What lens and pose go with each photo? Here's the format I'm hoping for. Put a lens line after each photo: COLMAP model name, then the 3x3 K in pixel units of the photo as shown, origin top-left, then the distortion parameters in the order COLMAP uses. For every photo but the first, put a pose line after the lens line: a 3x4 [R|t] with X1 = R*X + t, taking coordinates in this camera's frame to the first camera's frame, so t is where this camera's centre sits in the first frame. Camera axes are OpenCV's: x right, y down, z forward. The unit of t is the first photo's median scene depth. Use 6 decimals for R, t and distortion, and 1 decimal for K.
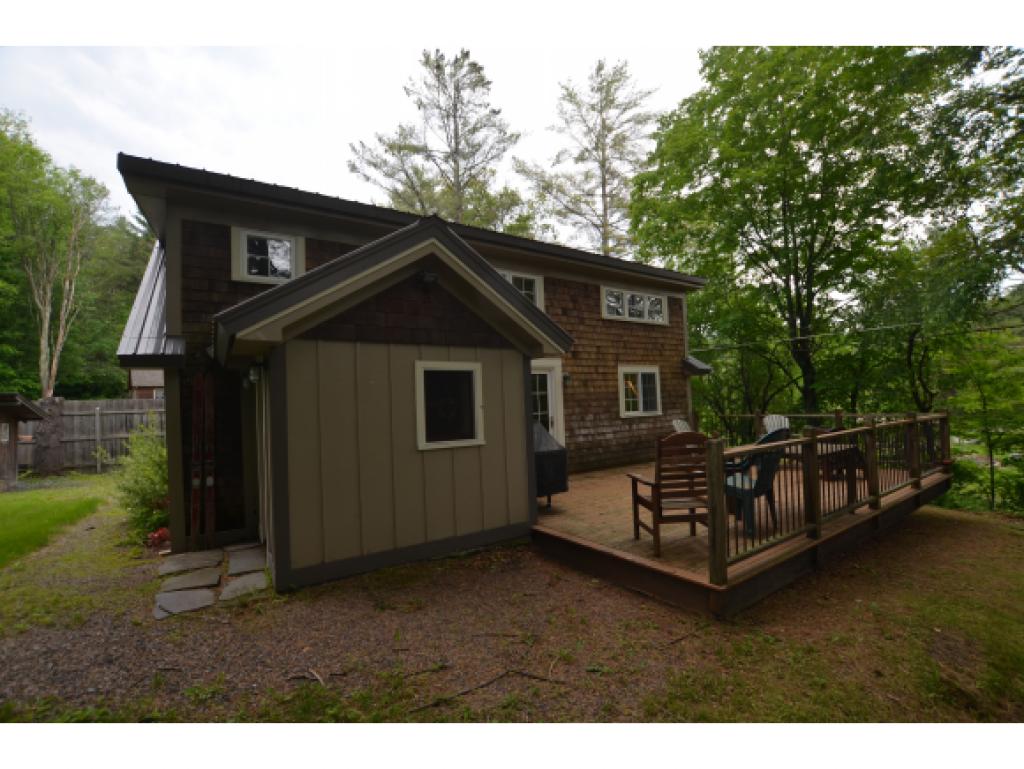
lens RADIAL K [[449.5, 0, 514.2], [0, 449.5, 395.1], [0, 0, 1]] dist [-0.028727, 0.003749]
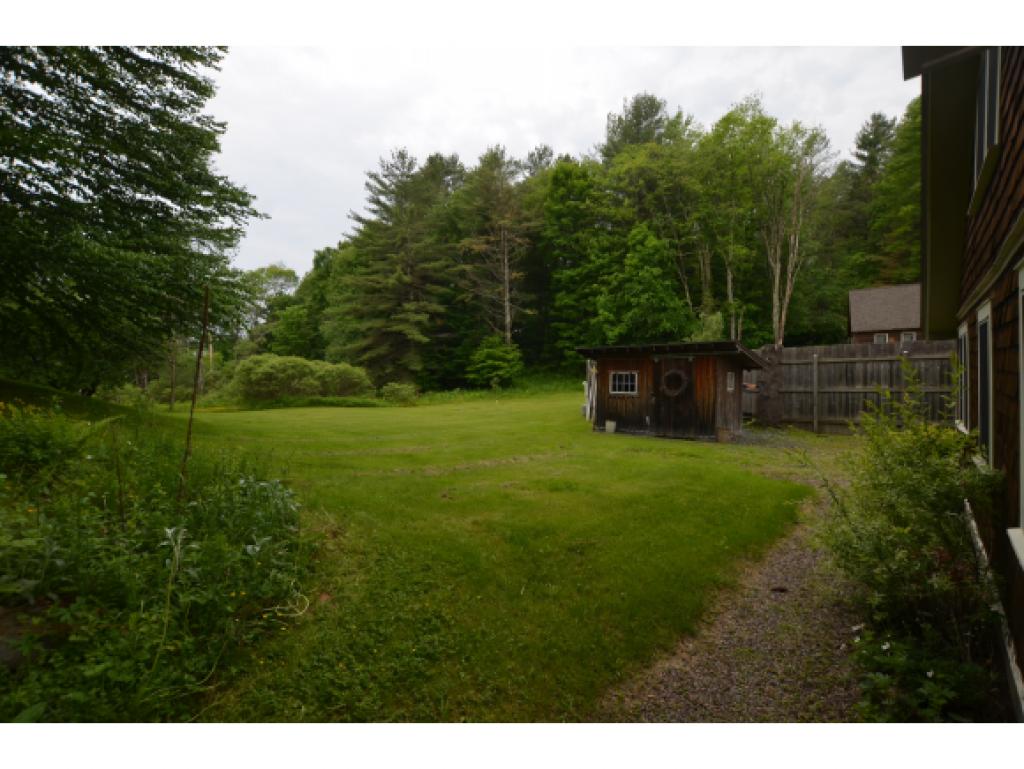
lens RADIAL K [[449.5, 0, 514.2], [0, 449.5, 395.1], [0, 0, 1]] dist [-0.028727, 0.003749]
pose [[0.207662, 0.072911, -0.975479, -0.149550], [0.043956, 0.995515, 0.083766, 0.005425], [0.977212, -0.060273, 0.203526, 0.166573]]
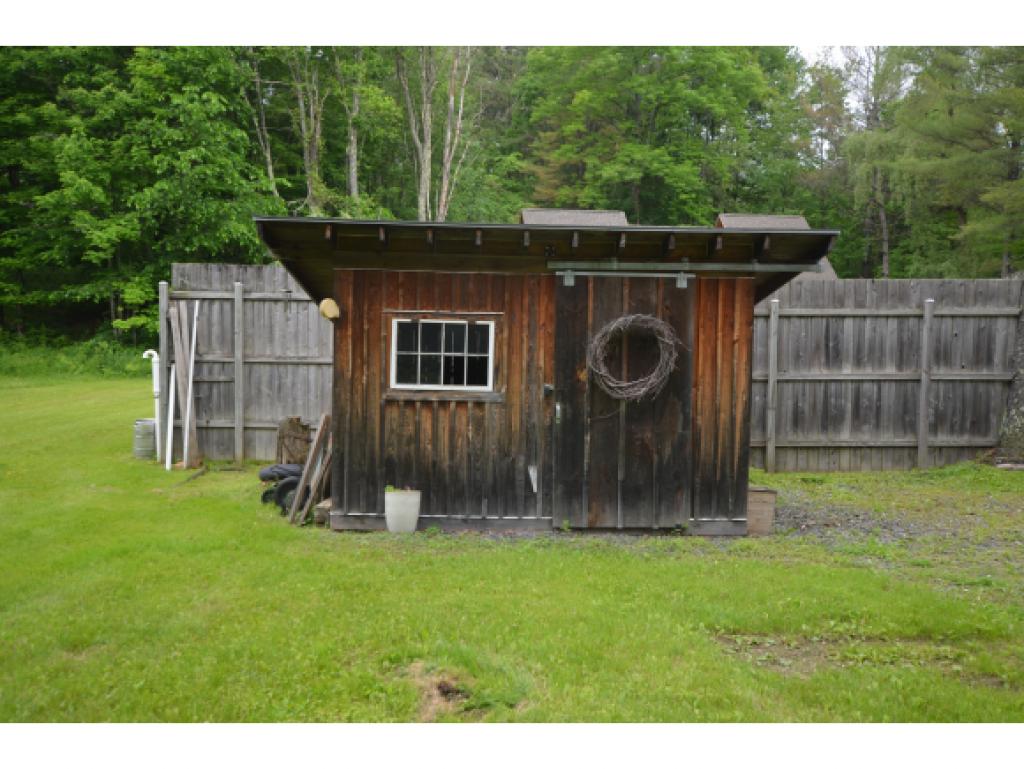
lens RADIAL K [[812.1, 0, 512.0], [0, 812.1, 384.5], [0, 0, 1]] dist [0.008391, 0.001130]
pose [[0.831533, 0.069414, -0.551122, -0.528419], [-0.018873, 0.995119, 0.096861, 0.027828], [0.555155, -0.070141, 0.828784, 0.187144]]
